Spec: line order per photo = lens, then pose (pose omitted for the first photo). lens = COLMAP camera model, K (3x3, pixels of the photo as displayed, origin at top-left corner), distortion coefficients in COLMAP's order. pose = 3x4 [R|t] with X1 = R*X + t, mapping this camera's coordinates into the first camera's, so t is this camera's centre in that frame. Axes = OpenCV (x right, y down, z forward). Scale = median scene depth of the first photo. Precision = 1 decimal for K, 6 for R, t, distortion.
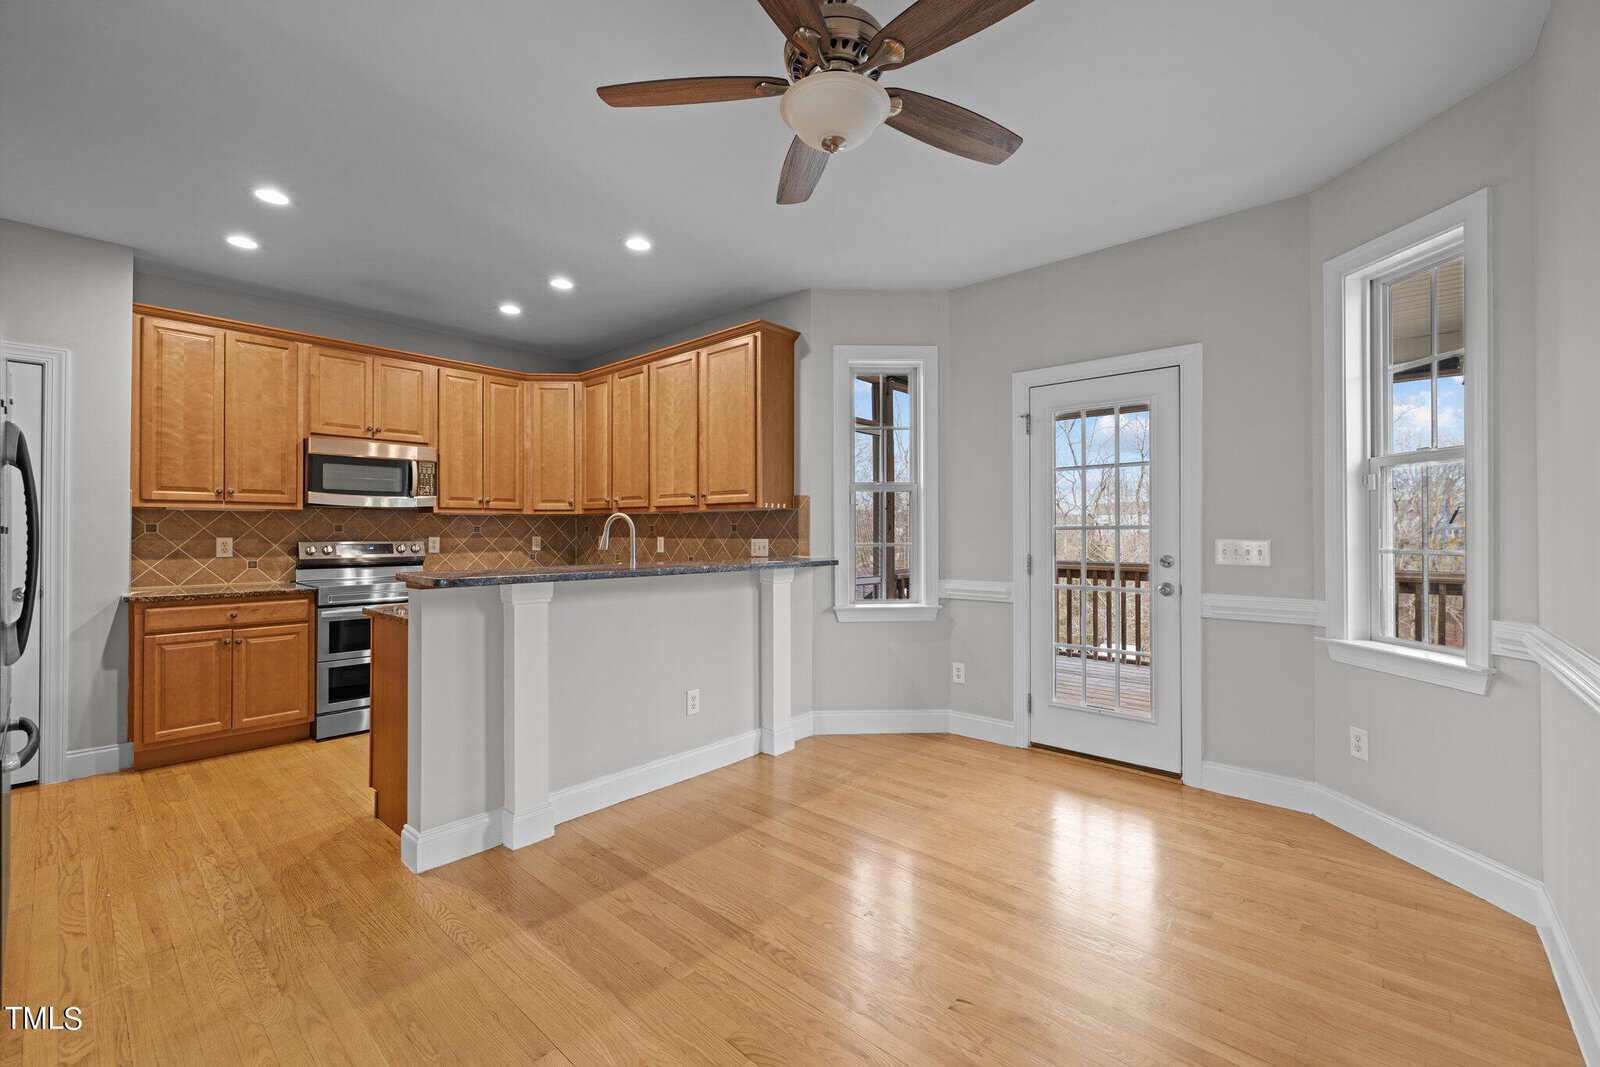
lens RADIAL K [[667.7, 0, 808.0], [0, 667.7, 528.7], [0, 0, 1]] dist [-0.000335, 0.001240]
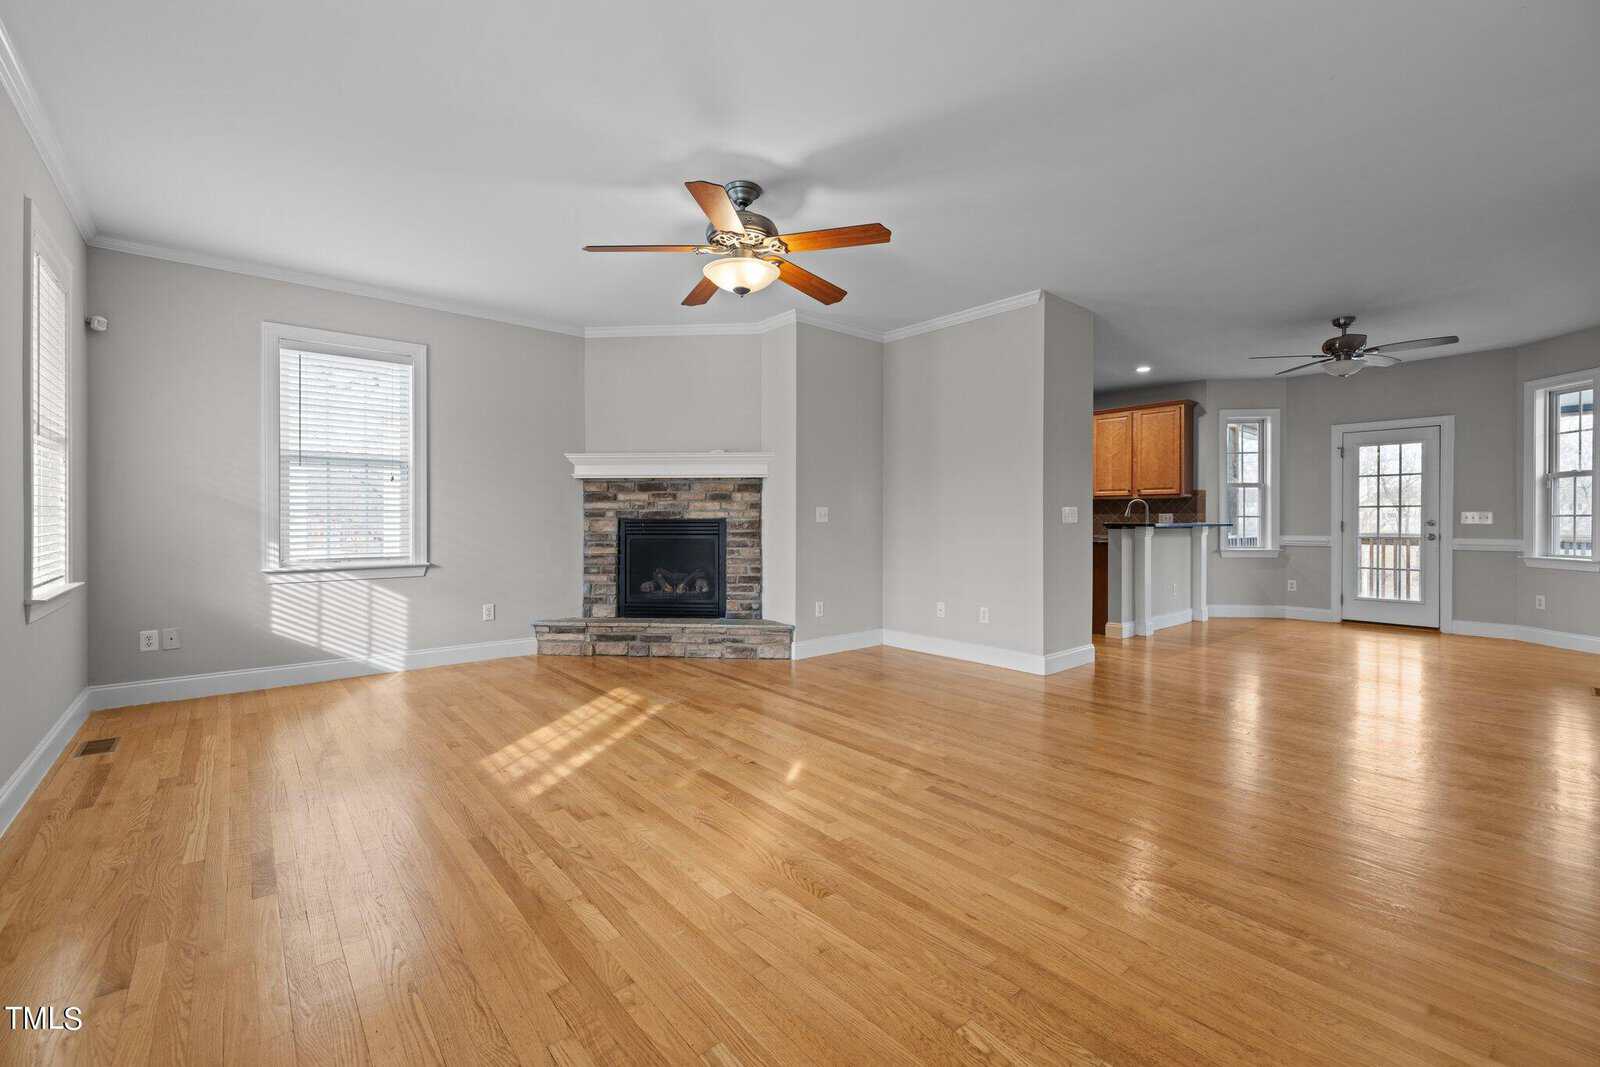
lens RADIAL K [[667.7, 0, 805.6], [0, 667.7, 522.9], [0, 0, 1]] dist [-0.000335, 0.001240]
pose [[0.991437, 0.001547, -0.130577, -0.741639], [-0.000234, 0.999949, 0.010065, 0.020099], [0.130585, -0.009948, 0.991387, -0.861960]]
